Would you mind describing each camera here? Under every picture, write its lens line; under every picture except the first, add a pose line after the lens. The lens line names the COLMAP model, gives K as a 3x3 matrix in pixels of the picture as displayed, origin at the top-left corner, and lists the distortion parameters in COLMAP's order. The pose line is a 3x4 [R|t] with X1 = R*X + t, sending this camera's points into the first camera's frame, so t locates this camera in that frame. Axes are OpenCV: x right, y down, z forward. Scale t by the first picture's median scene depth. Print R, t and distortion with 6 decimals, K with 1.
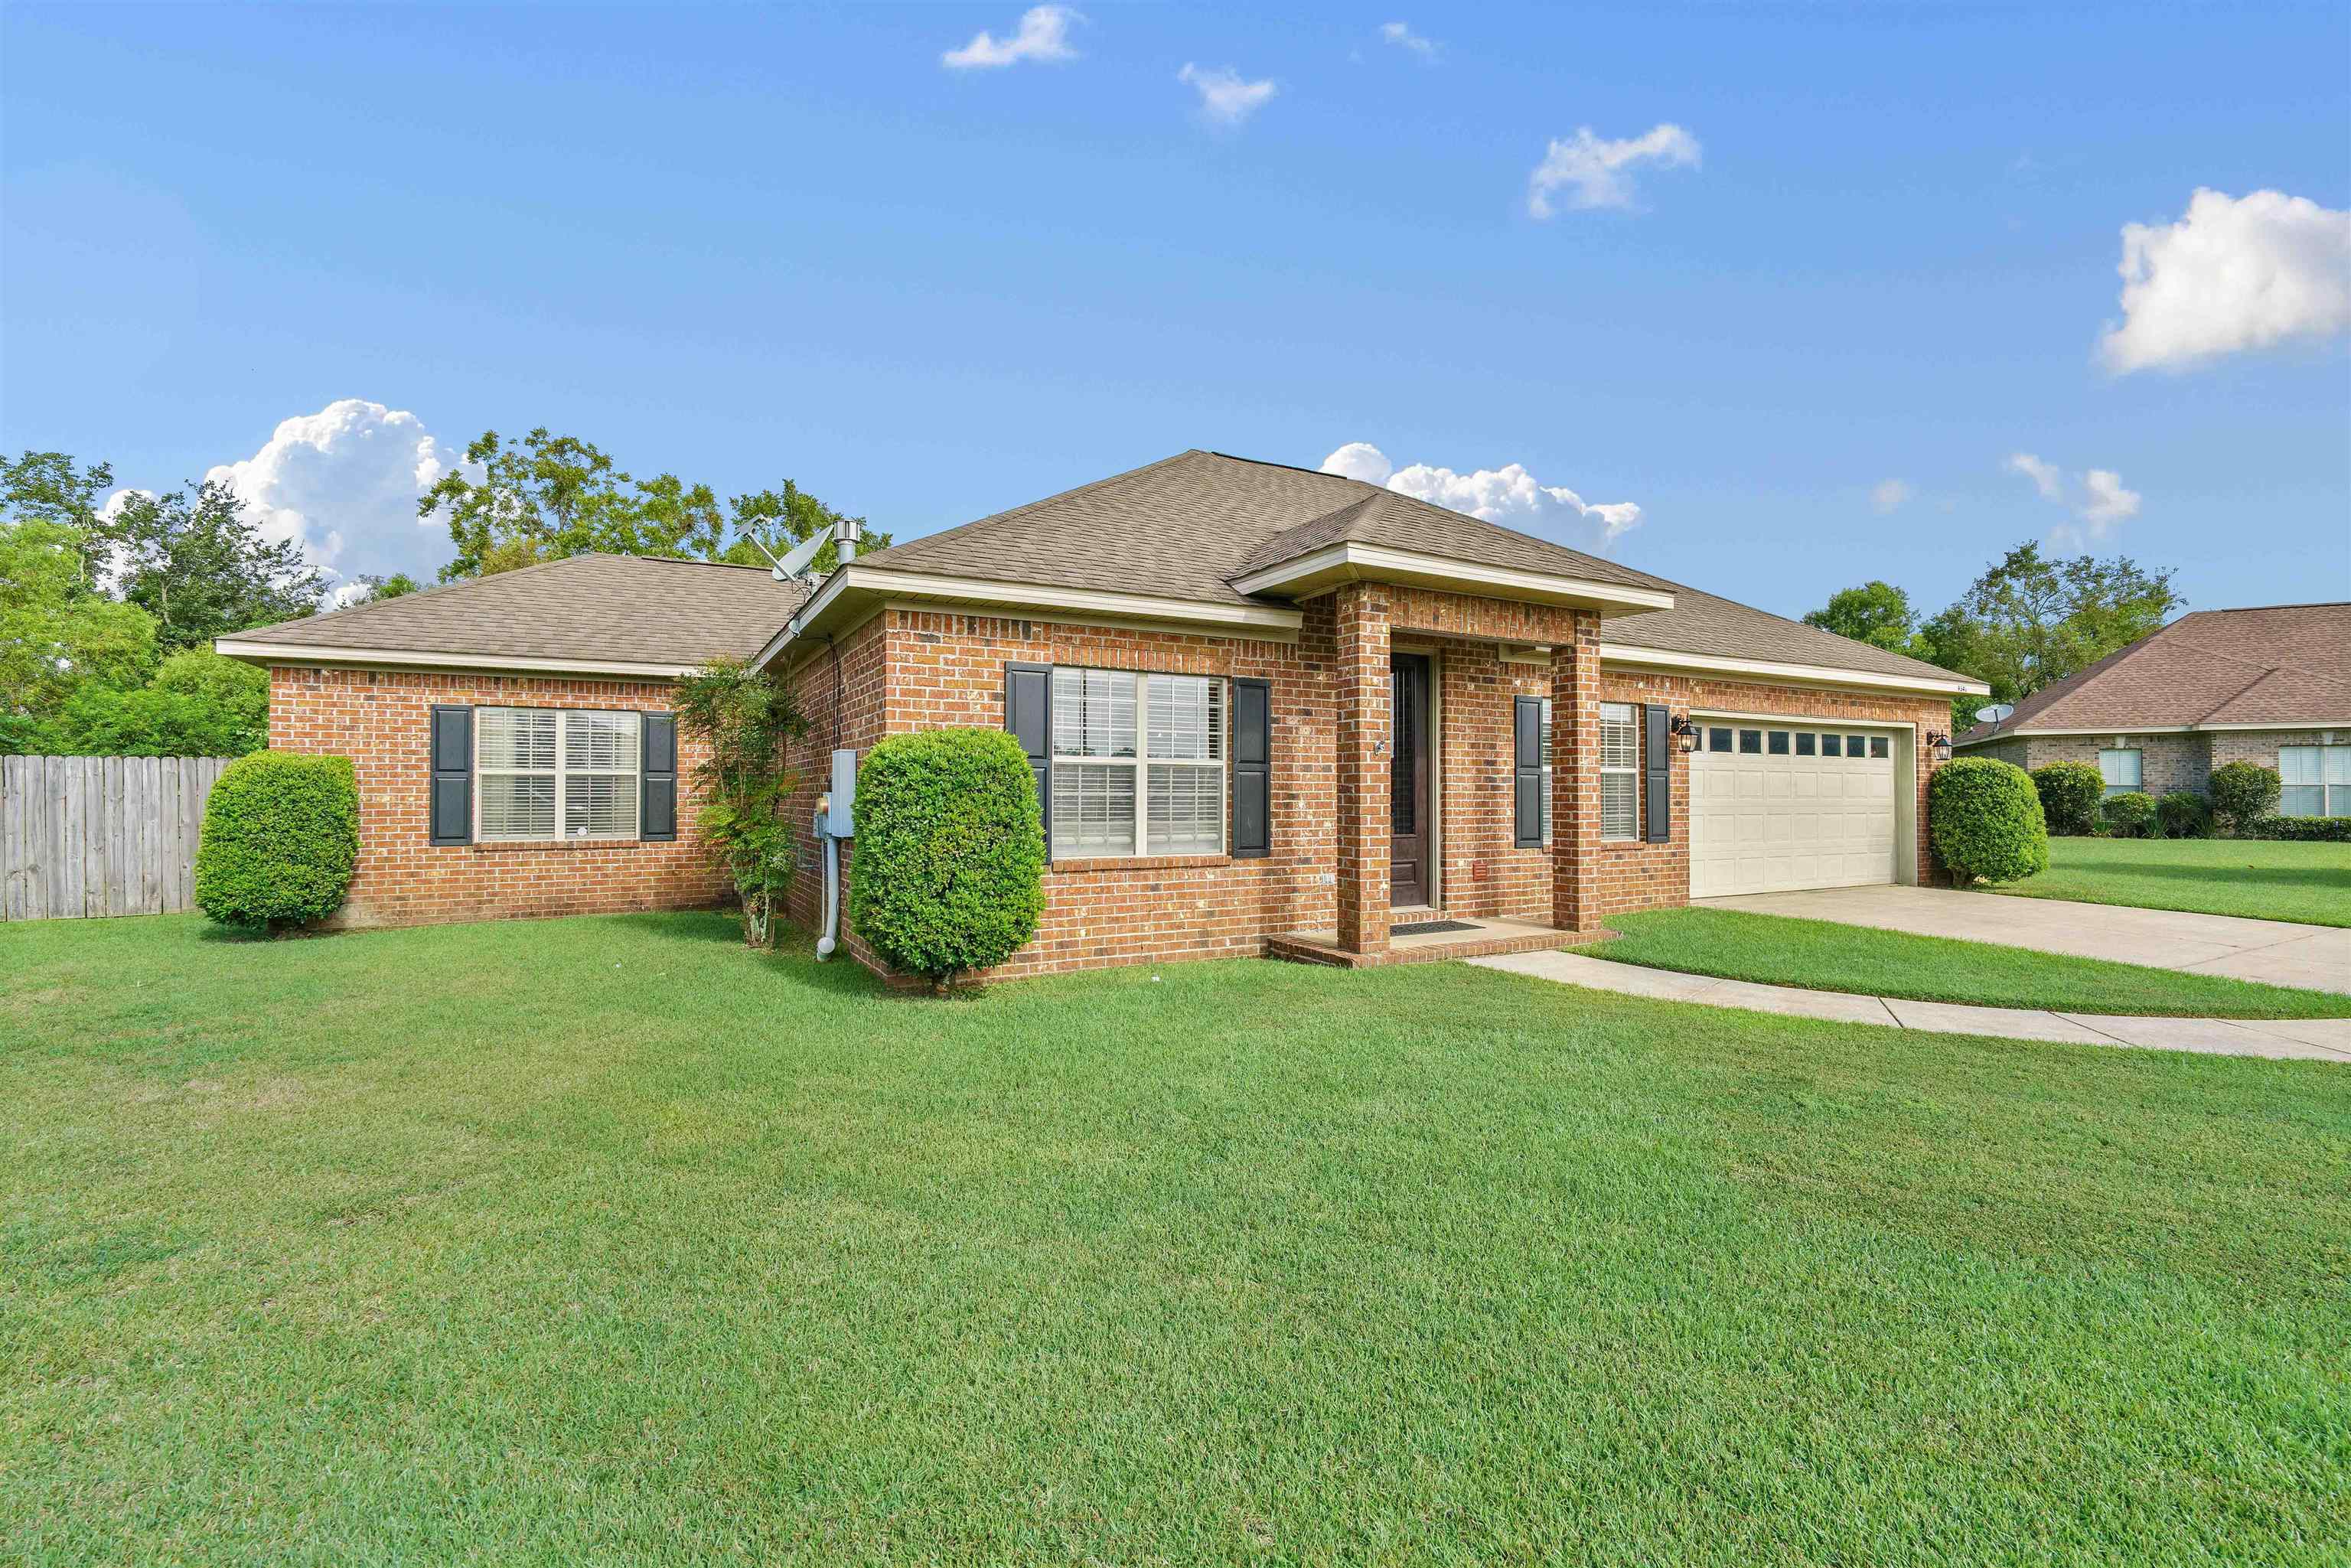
lens RADIAL K [[1010.6, 0, 1180.8], [0, 1010.6, 788.0], [0, 0, 1]] dist [-0.002363, 0.000340]
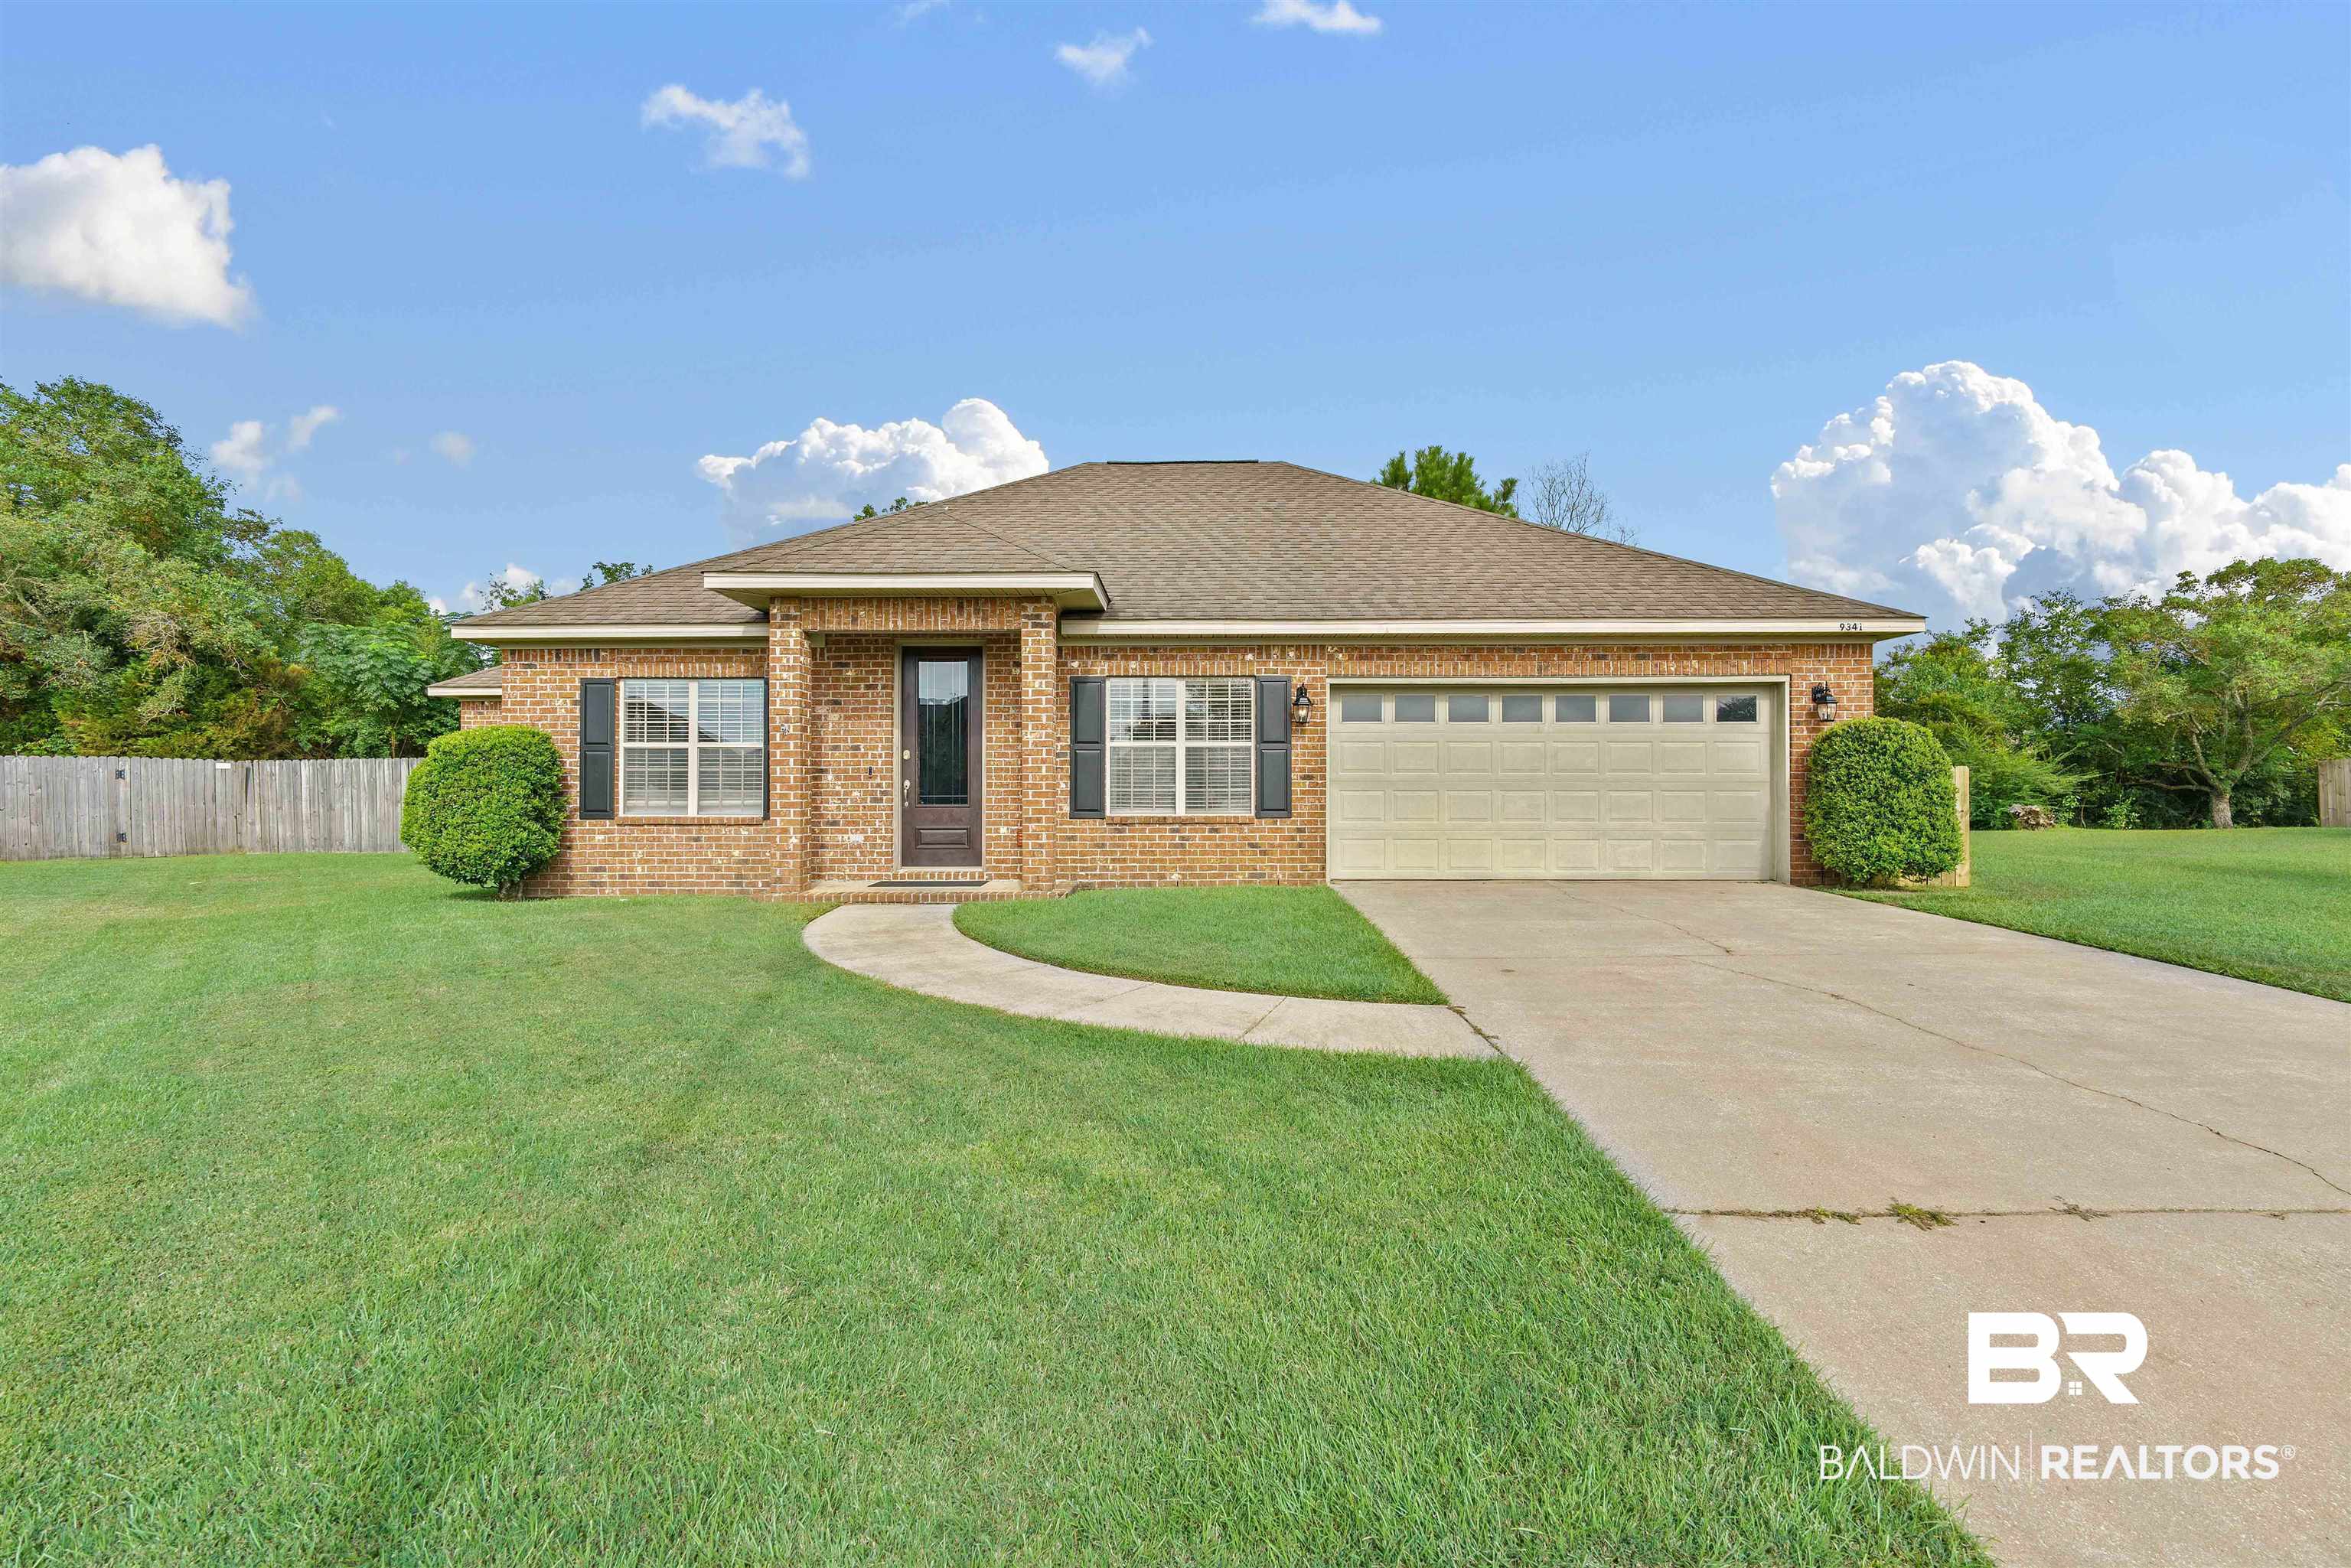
lens RADIAL K [[1010.6, 0, 1187.0], [0, 1010.6, 781.0], [0, 0, 1]] dist [-0.002363, 0.000340]
pose [[0.870934, -0.004542, -0.491378, 1.105288], [0.005738, 0.999983, 0.000926, 0.022120], [0.491366, -0.003626, 0.870946, 0.142442]]
